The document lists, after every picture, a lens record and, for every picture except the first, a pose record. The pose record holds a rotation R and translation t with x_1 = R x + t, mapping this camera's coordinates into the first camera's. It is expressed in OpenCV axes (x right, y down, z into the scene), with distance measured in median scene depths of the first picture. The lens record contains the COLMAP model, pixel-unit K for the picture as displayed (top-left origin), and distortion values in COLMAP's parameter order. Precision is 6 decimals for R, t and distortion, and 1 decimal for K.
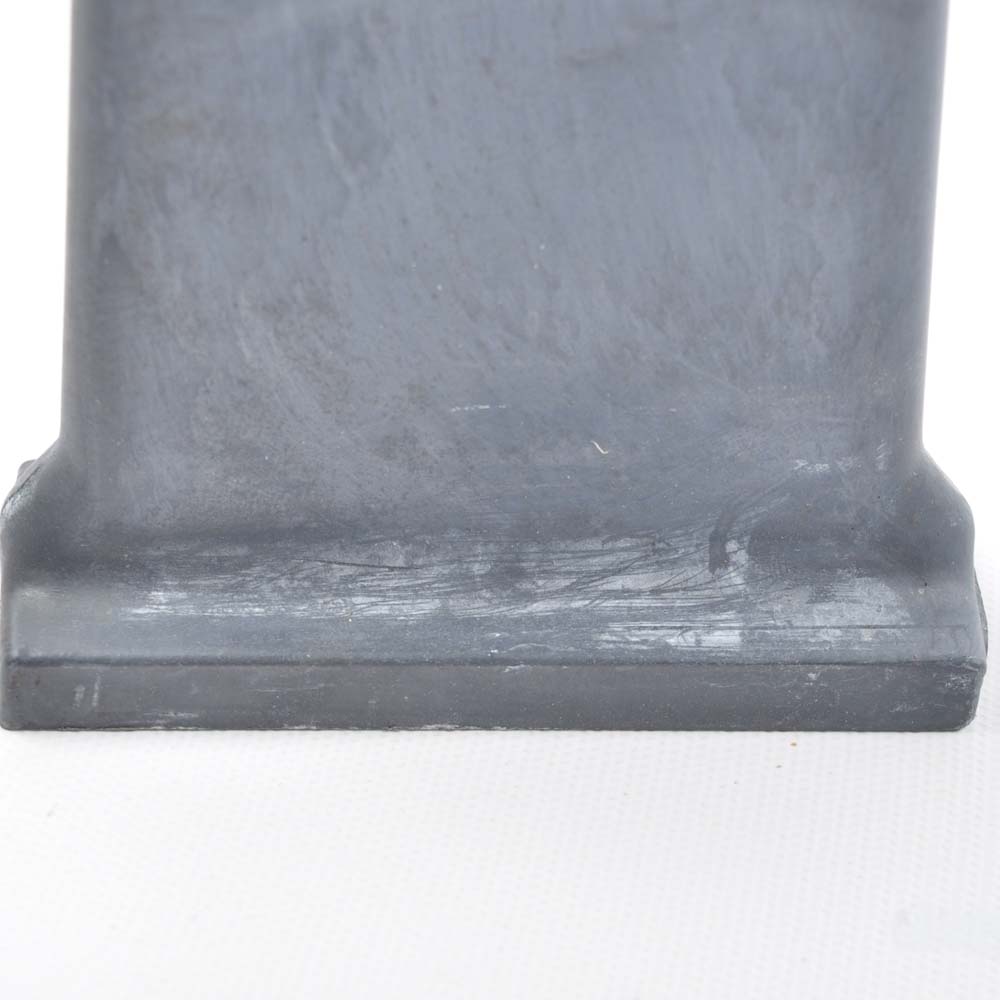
lens RADIAL K [[4266.6, 0, 493.7], [0, 4266.6, 502.6], [0, 0, 1]] dist [0.257076, 0.000000]
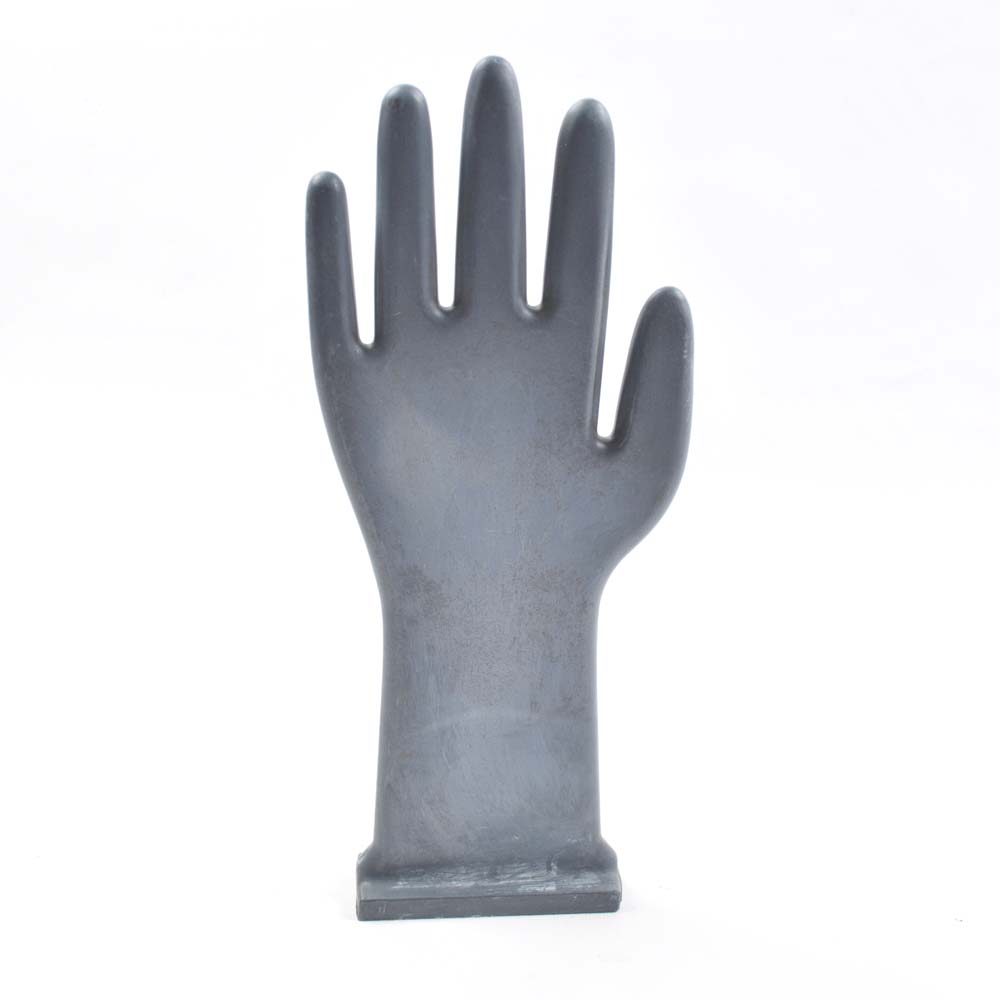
lens RADIAL K [[1917.9, 0, 509.4], [0, 1917.9, 498.9], [0, 0, 1]] dist [-0.022814, 0.000000]
pose [[0.999132, -0.033321, 0.024980, -0.013496], [0.038282, 0.971002, -0.235985, 0.095225], [-0.016392, 0.236736, 0.971436, -0.715371]]
